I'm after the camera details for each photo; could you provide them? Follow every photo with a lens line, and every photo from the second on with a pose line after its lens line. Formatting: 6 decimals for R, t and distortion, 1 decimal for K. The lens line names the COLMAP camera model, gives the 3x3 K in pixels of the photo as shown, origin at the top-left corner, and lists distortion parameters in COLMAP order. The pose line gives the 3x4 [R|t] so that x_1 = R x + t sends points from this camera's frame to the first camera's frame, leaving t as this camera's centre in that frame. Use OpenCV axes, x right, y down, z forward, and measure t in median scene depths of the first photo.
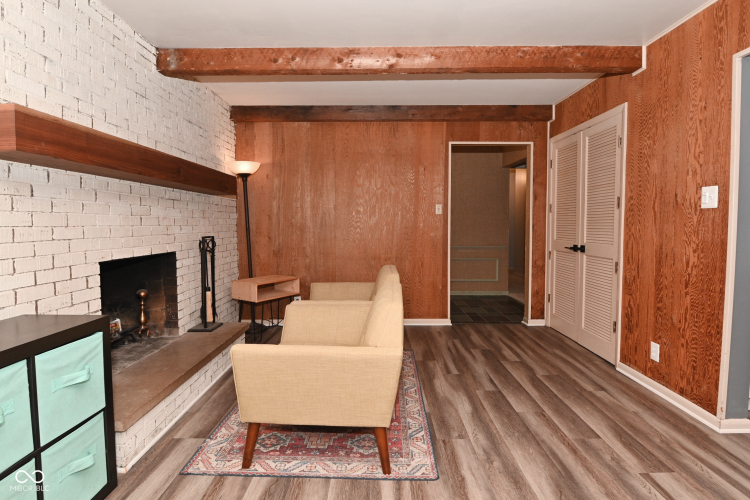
lens RADIAL K [[398.0, 0, 374.5], [0, 398.0, 243.8], [0, 0, 1]] dist [0.015523, -0.022683]
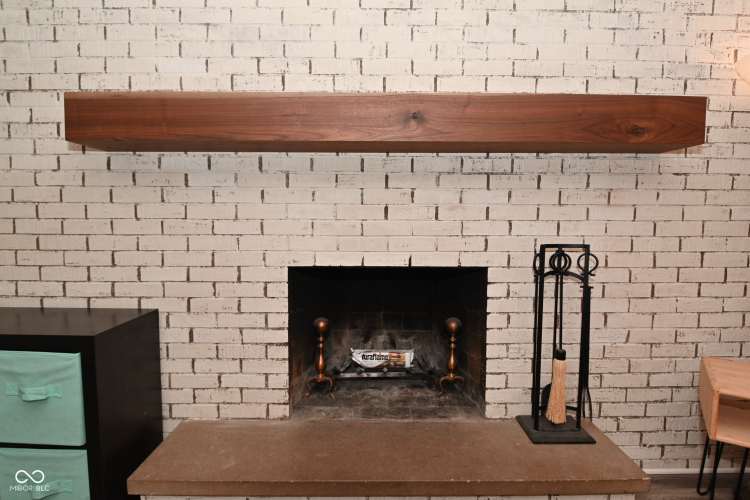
lens RADIAL K [[398.0, 0, 374.5], [0, 398.0, 243.8], [0, 0, 1]] dist [0.015523, -0.022683]
pose [[0.012240, 0.073797, -0.997198, 0.069798], [-0.054606, 0.995834, 0.073026, -0.062023], [0.998433, 0.053559, 0.016219, 1.146749]]
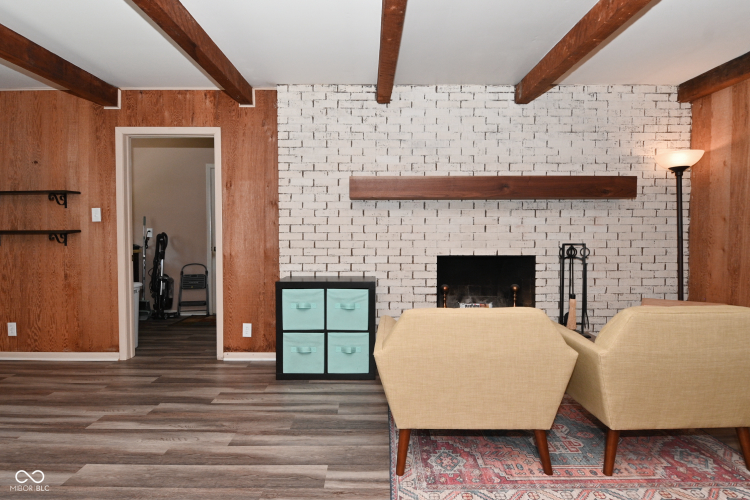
lens RADIAL K [[398.0, 0, 374.5], [0, 398.0, 243.8], [0, 0, 1]] dist [0.015523, -0.022683]
pose [[0.010131, 0.035238, -0.999328, 0.851646], [-0.049868, 0.998153, 0.034691, -0.041410], [0.998704, 0.049483, 0.011870, 0.733151]]
